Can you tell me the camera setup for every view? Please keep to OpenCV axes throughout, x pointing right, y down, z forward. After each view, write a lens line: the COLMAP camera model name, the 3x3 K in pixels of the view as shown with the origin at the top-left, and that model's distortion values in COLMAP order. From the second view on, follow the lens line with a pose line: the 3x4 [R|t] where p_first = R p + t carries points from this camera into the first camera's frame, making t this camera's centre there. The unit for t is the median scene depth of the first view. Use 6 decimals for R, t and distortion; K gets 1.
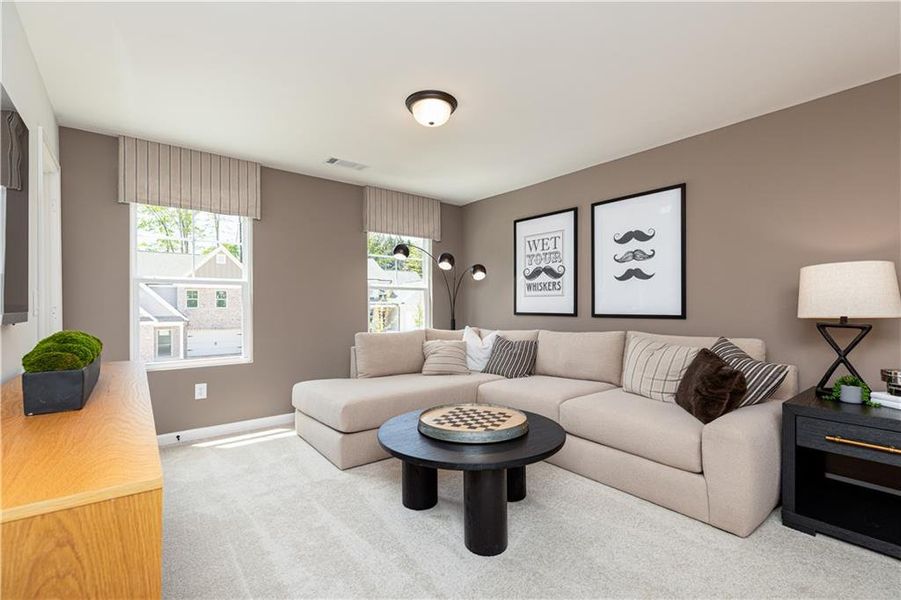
lens RADIAL K [[403.8, 0, 451.0], [0, 403.8, 302.2], [0, 0, 1]] dist [0.003603, 0.000281]
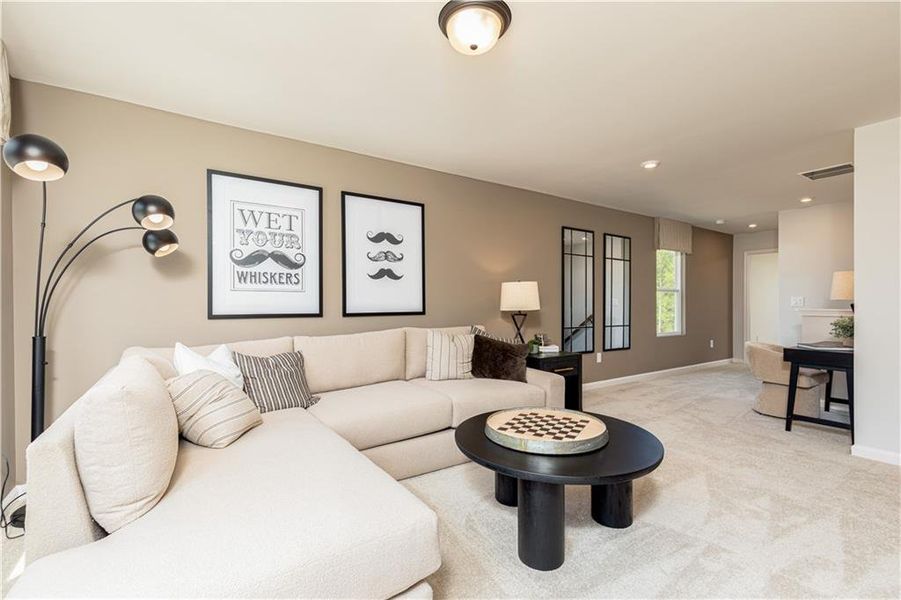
lens RADIAL K [[403.8, 0, 452.5], [0, 403.8, 300.7], [0, 0, 1]] dist [0.003603, 0.000281]
pose [[0.064077, 0.006738, 0.997922, -0.529545], [-0.005085, 0.999966, -0.006425, 0.005686], [-0.997932, -0.004662, 0.064109, 0.688529]]
